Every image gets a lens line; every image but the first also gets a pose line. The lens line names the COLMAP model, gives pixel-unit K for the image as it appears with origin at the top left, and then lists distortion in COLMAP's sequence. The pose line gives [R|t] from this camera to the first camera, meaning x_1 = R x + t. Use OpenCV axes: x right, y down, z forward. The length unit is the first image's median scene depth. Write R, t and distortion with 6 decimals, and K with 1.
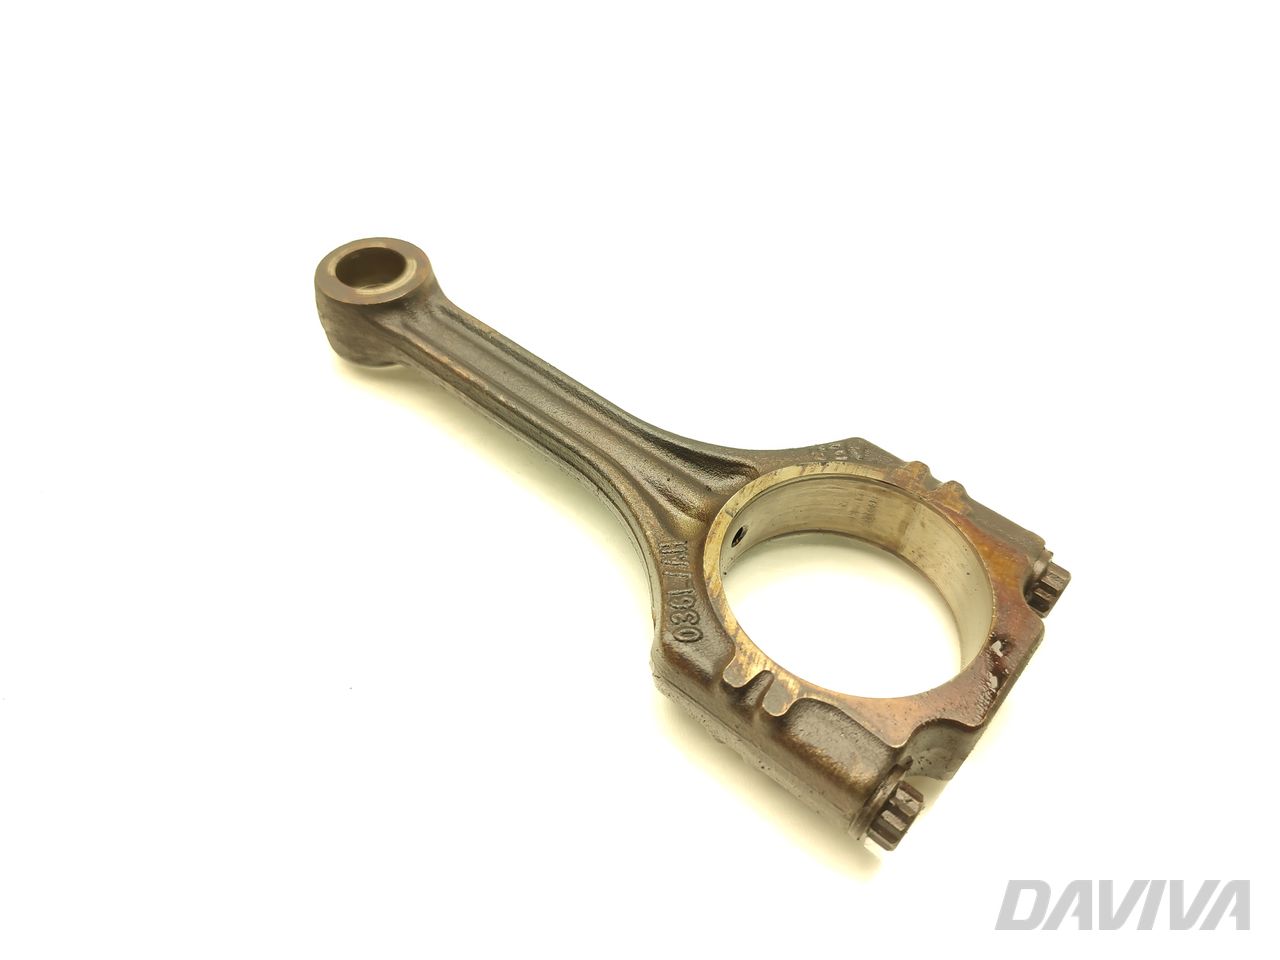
lens RADIAL K [[885.7, 0, 637.2], [0, 885.7, 479.1], [0, 0, 1]] dist [0.004459, 0.001336]
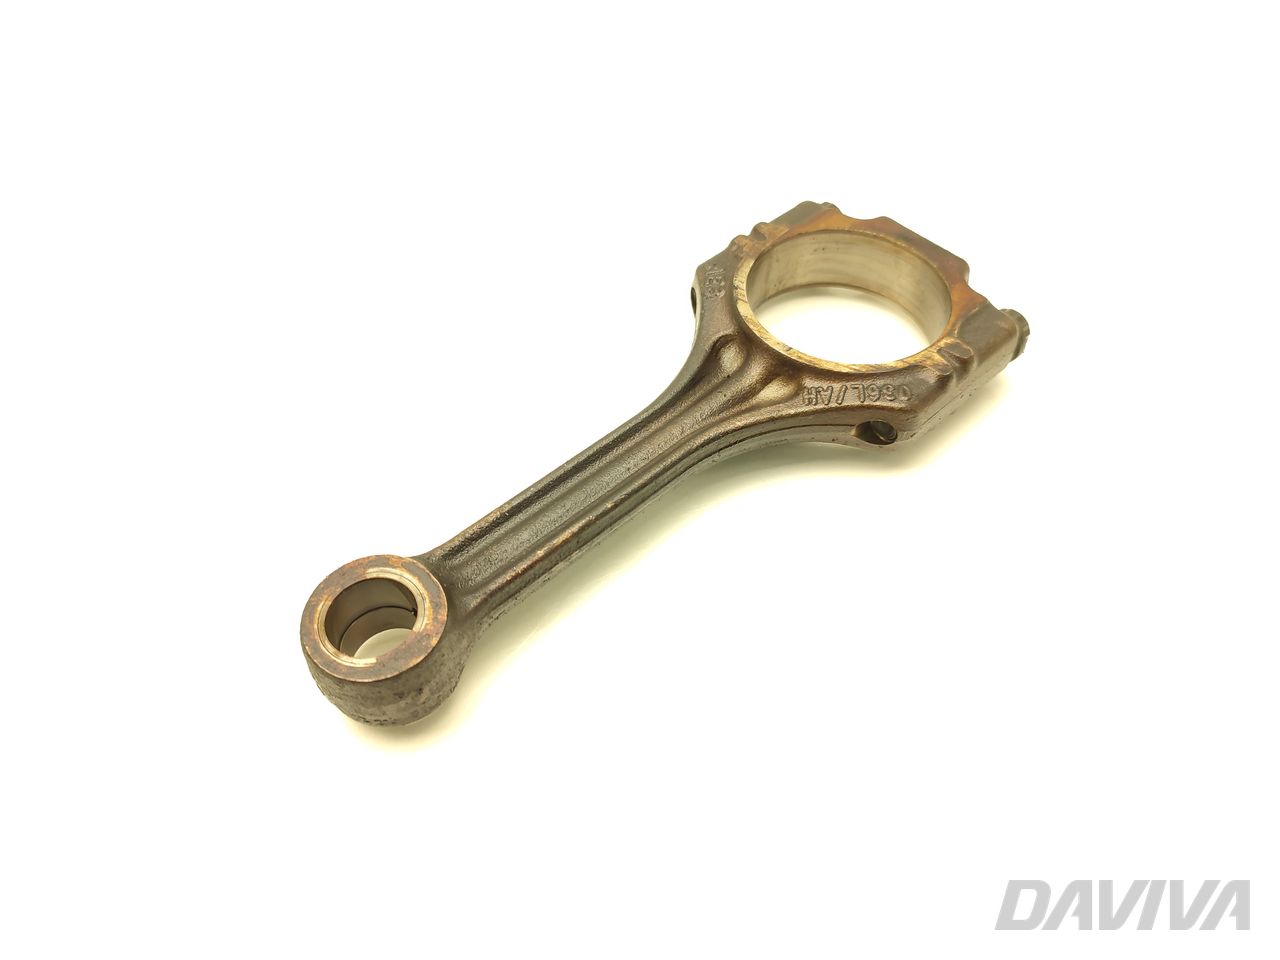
lens RADIAL K [[885.7, 0, 637.2], [0, 885.7, 479.1], [0, 0, 1]] dist [0.004459, 0.001336]
pose [[0.172647, -0.818165, 0.548451, -0.647592], [0.772721, 0.457798, 0.439686, -0.500540], [-0.610816, 0.347889, 0.711250, 0.289756]]
